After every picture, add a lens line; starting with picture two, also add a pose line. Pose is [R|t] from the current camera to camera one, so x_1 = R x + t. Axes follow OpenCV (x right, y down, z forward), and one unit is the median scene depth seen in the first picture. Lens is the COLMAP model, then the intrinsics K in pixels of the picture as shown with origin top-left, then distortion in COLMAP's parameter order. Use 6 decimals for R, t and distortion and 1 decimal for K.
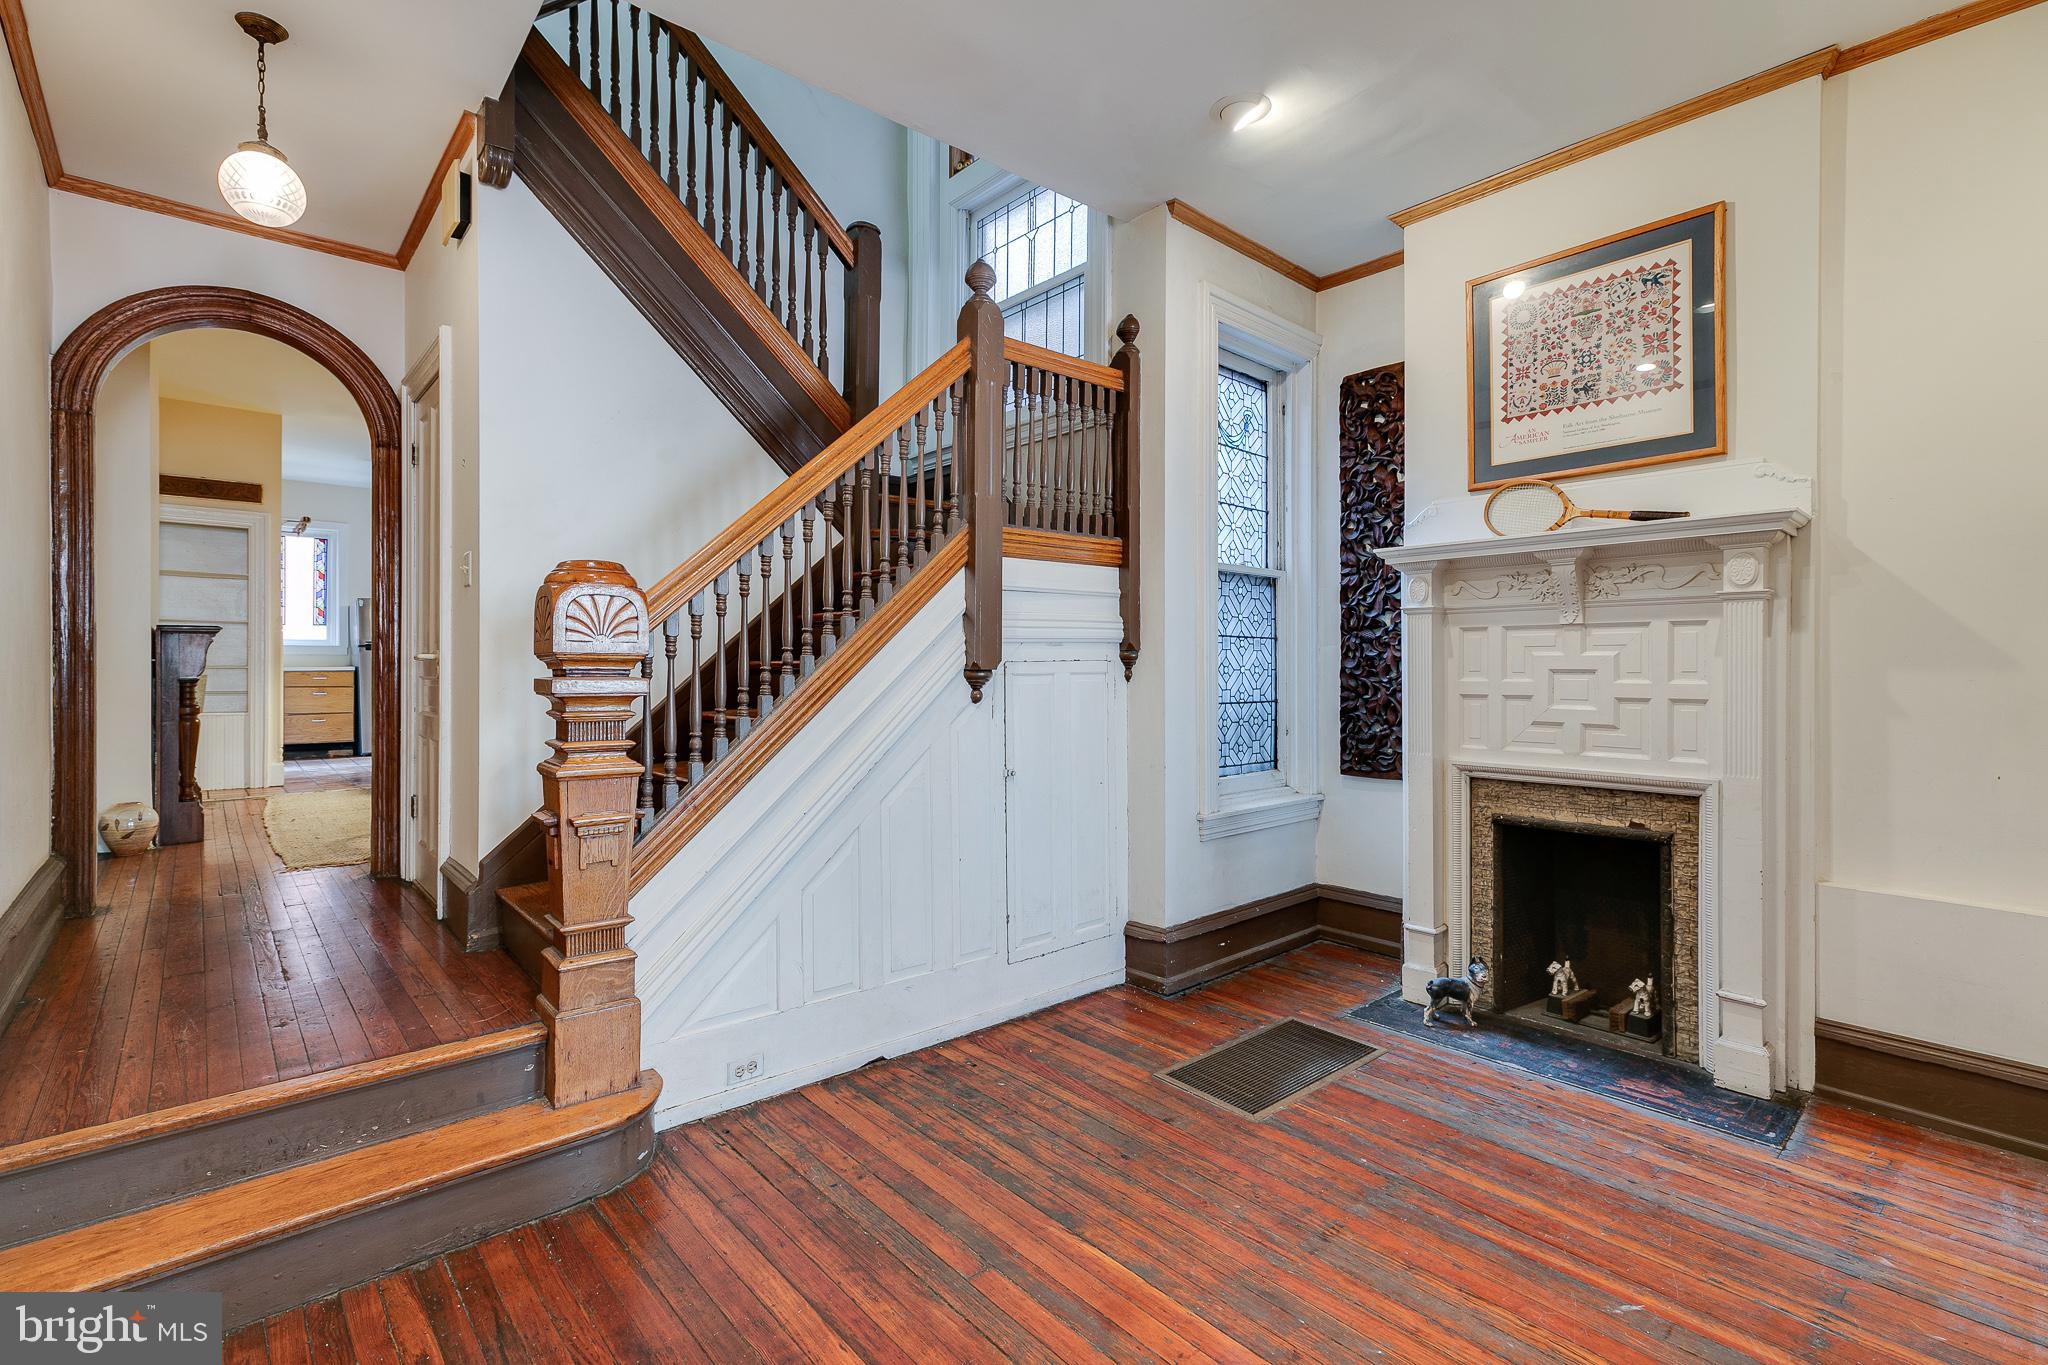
lens RADIAL K [[929.8, 0, 1032.6], [0, 929.8, 669.3], [0, 0, 1]] dist [0.006592, -0.000031]
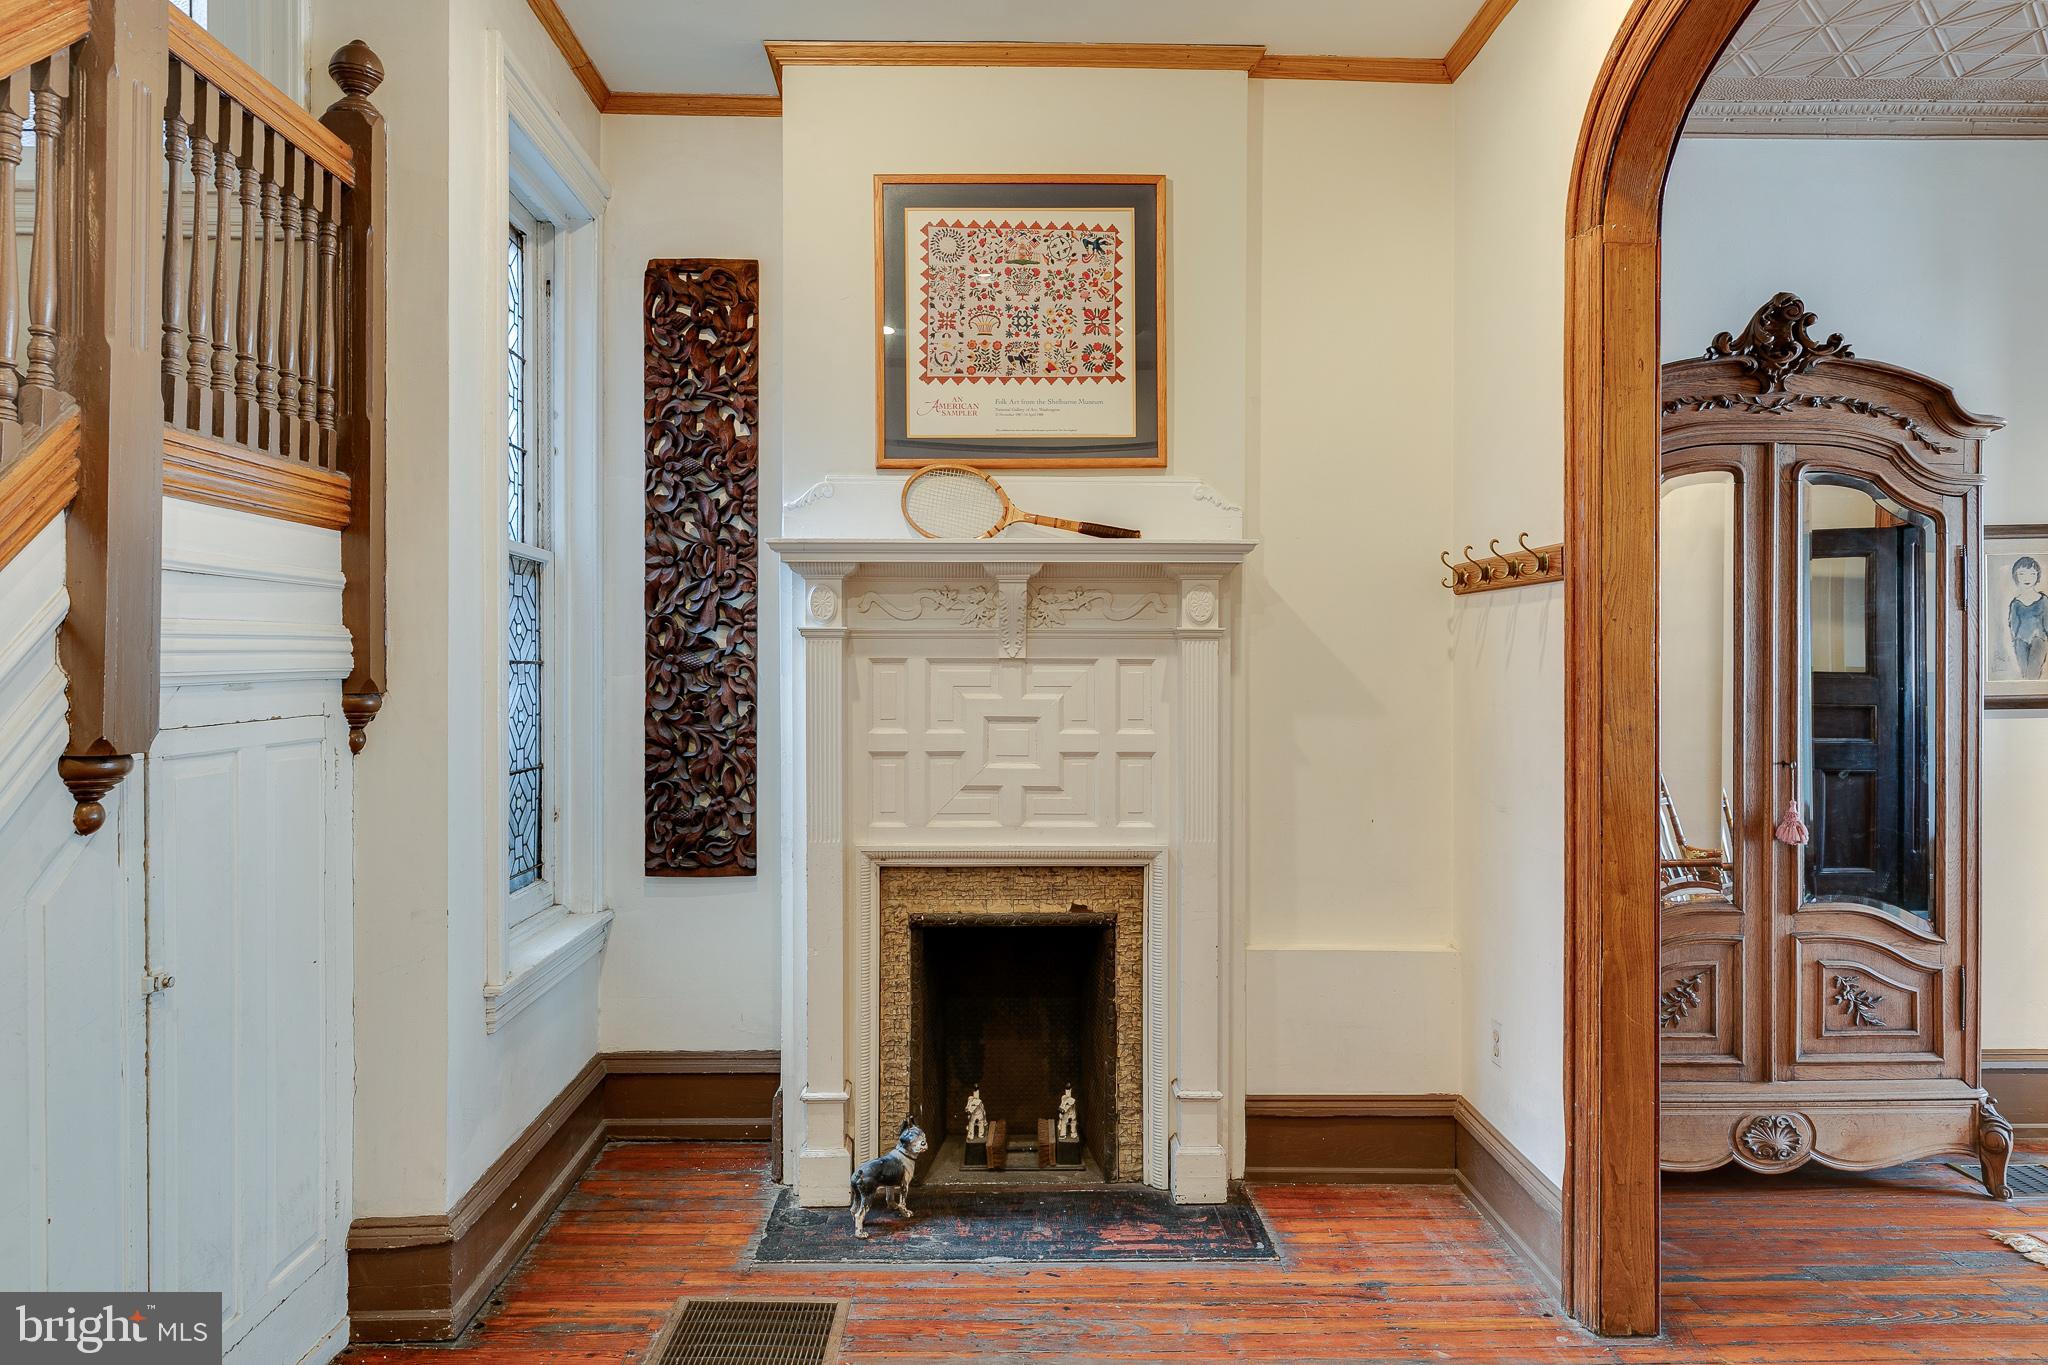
lens RADIAL K [[1284.7, 0, 1026.5], [0, 1284.7, 666.4], [0, 0, 1]] dist [0.008898, 0.001748]
pose [[0.651650, 0.003508, 0.758512, -0.222387], [-0.001197, 0.999993, -0.003596, -0.037462], [-0.758519, 0.001436, 0.651650, 0.288845]]
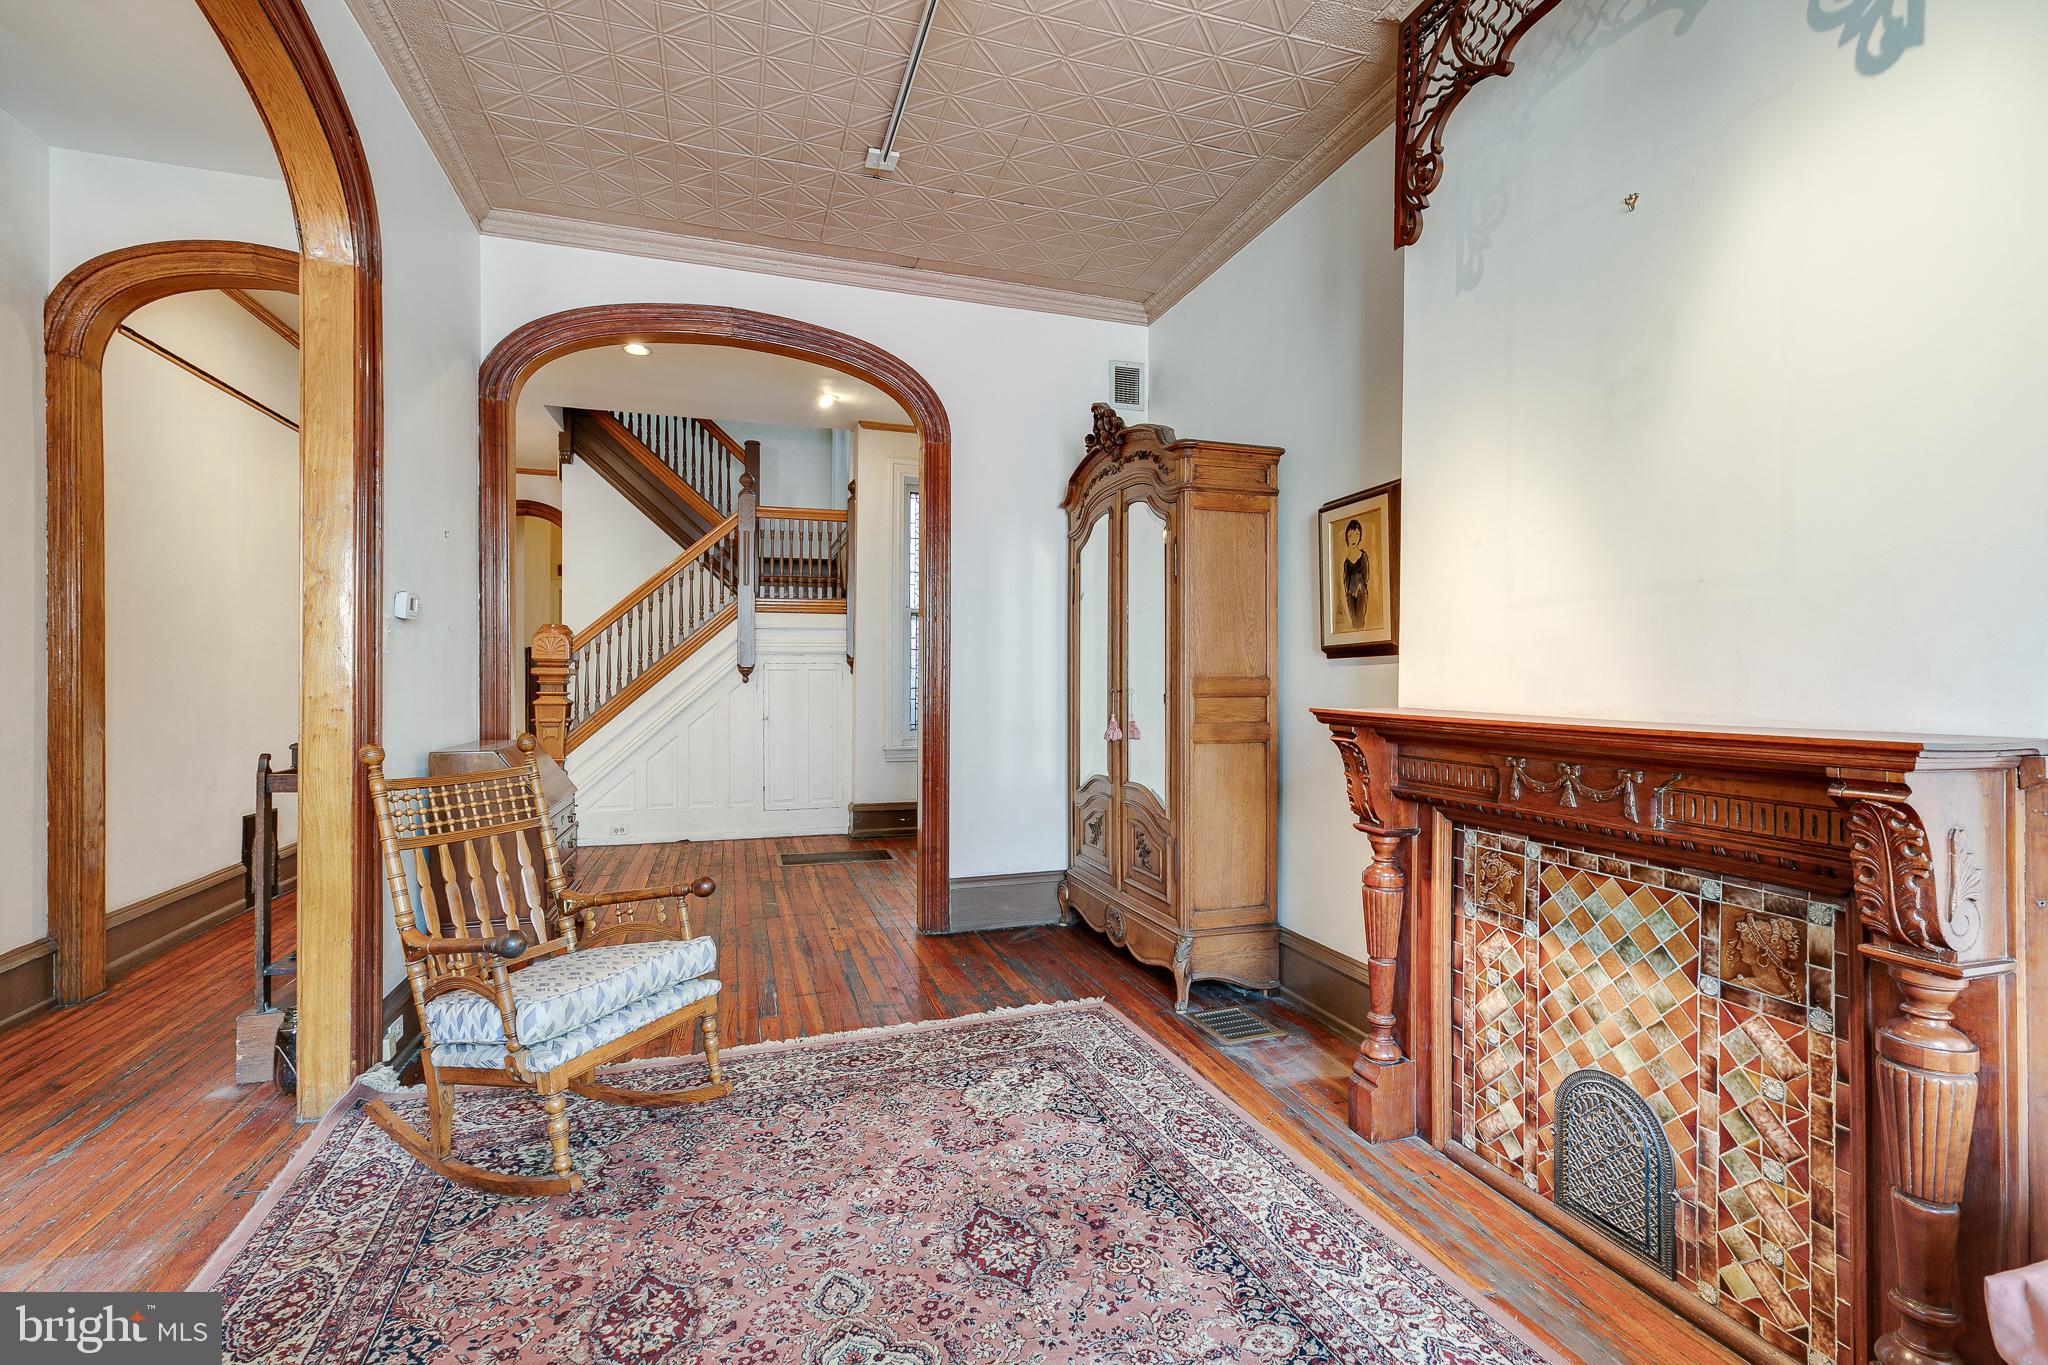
lens RADIAL K [[918.4, 0, 1031.7], [0, 918.4, 680.9], [0, 0, 1]] dist [0.008171, 0.000147]
pose [[0.914667, 0.006757, -0.404152, 1.353893], [-0.006372, 0.999977, 0.002296, 0.022045], [0.404158, 0.000475, 0.914689, -0.628904]]
